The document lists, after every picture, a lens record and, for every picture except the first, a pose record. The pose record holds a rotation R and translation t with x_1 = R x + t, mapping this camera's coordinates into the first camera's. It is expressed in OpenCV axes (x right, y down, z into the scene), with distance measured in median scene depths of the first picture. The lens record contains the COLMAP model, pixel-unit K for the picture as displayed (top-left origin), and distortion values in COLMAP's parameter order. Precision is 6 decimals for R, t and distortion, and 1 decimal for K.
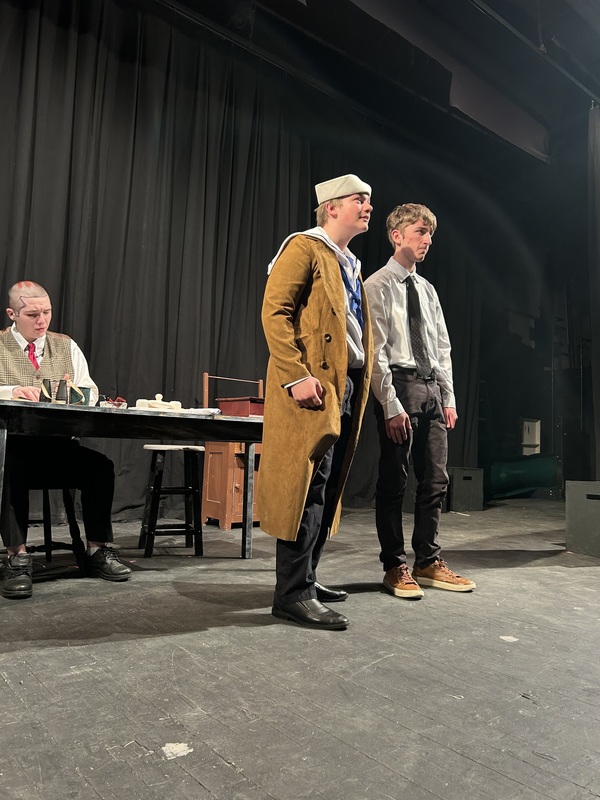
lens RADIAL K [[607.7, 0, 293.9], [0, 607.7, 403.5], [0, 0, 1]] dist [0.029507, -0.007701]
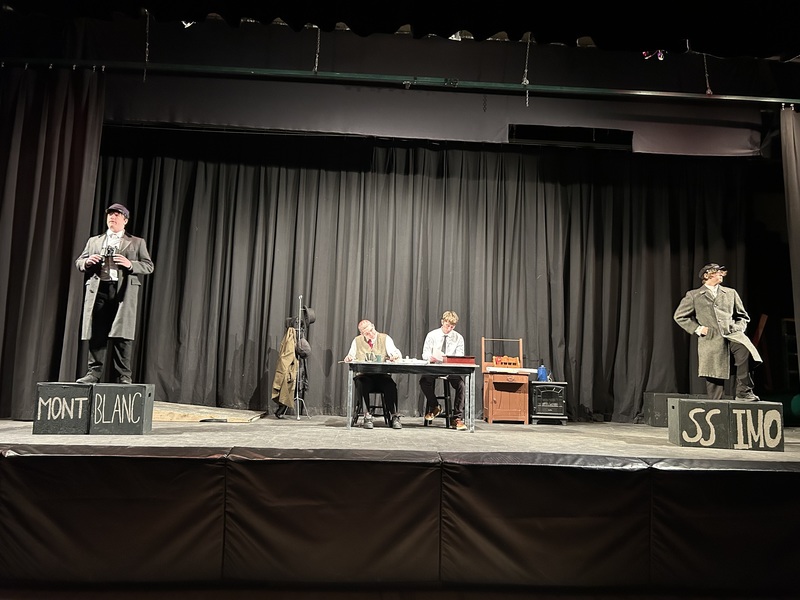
lens RADIAL K [[607.7, 0, 391.3], [0, 607.7, 300.1], [0, 0, 1]] dist [0.029507, -0.007701]
pose [[0.816846, -0.085112, -0.570542, 1.004689], [0.044139, 0.995378, -0.085294, -0.030249], [0.575165, 0.044489, 0.816827, -0.954540]]
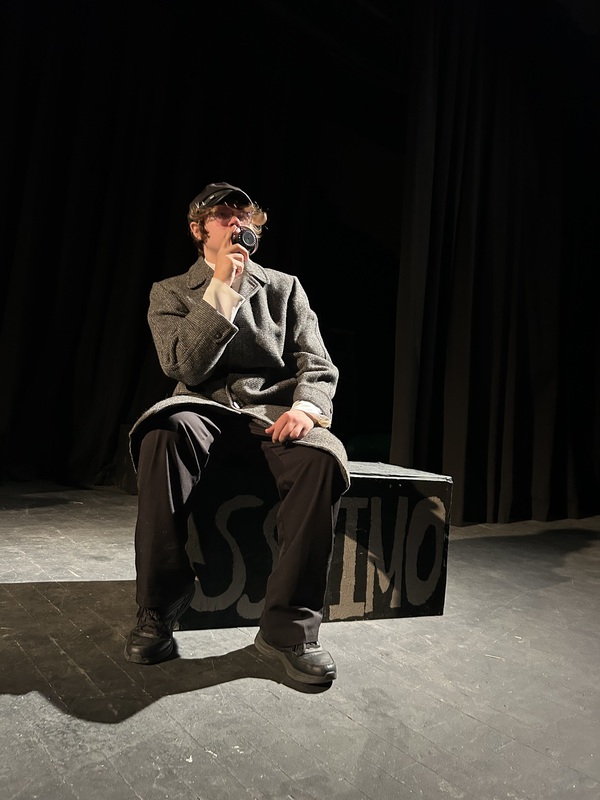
lens RADIAL K [[607.7, 0, 301.7], [0, 607.7, 397.6], [0, 0, 1]] dist [0.029507, -0.007701]
pose [[0.998732, 0.047022, 0.018007, 0.712044], [-0.047626, 0.998262, 0.034703, 0.071385], [-0.016344, -0.035517, 0.999235, 0.580956]]
